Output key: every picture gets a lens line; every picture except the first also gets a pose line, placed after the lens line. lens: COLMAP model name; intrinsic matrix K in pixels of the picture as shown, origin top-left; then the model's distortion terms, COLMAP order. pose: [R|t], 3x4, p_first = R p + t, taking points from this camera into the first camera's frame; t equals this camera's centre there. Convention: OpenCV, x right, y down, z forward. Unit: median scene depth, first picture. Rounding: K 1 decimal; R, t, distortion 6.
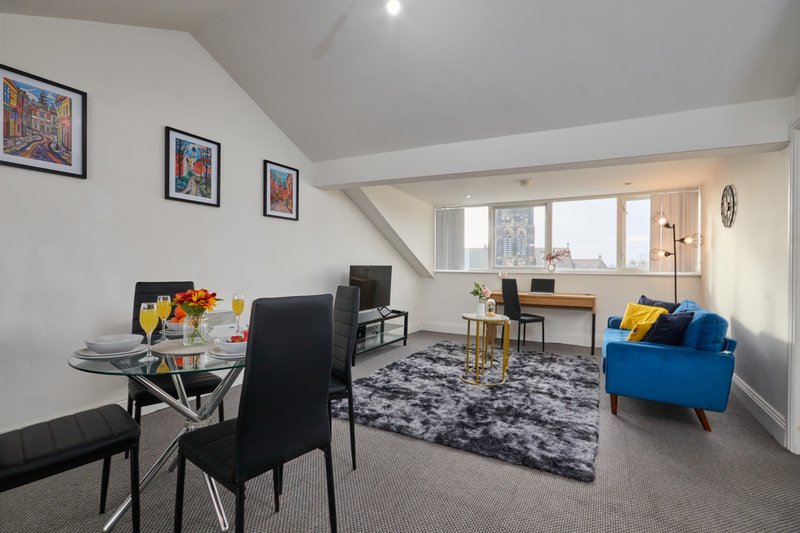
lens RADIAL K [[372.8, 0, 402.9], [0, 372.8, 269.1], [0, 0, 1]] dist [-0.011288, 0.008291]
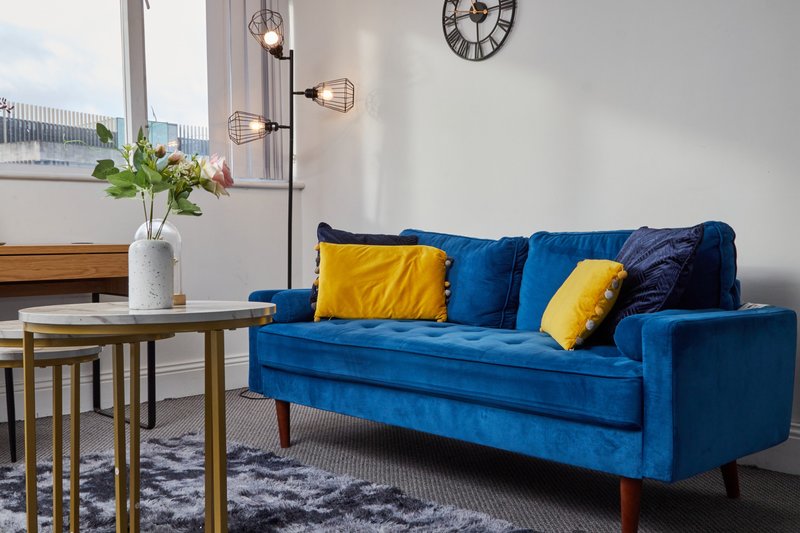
lens RADIAL K [[880.4, 0, 400.8], [0, 880.4, 263.4], [0, 0, 1]] dist [-0.018787, 0.000000]
pose [[0.294343, -0.039393, 0.954888, -0.179655], [0.019600, 0.999189, 0.035179, 0.099300], [-0.955499, 0.008361, 0.294877, 0.831441]]
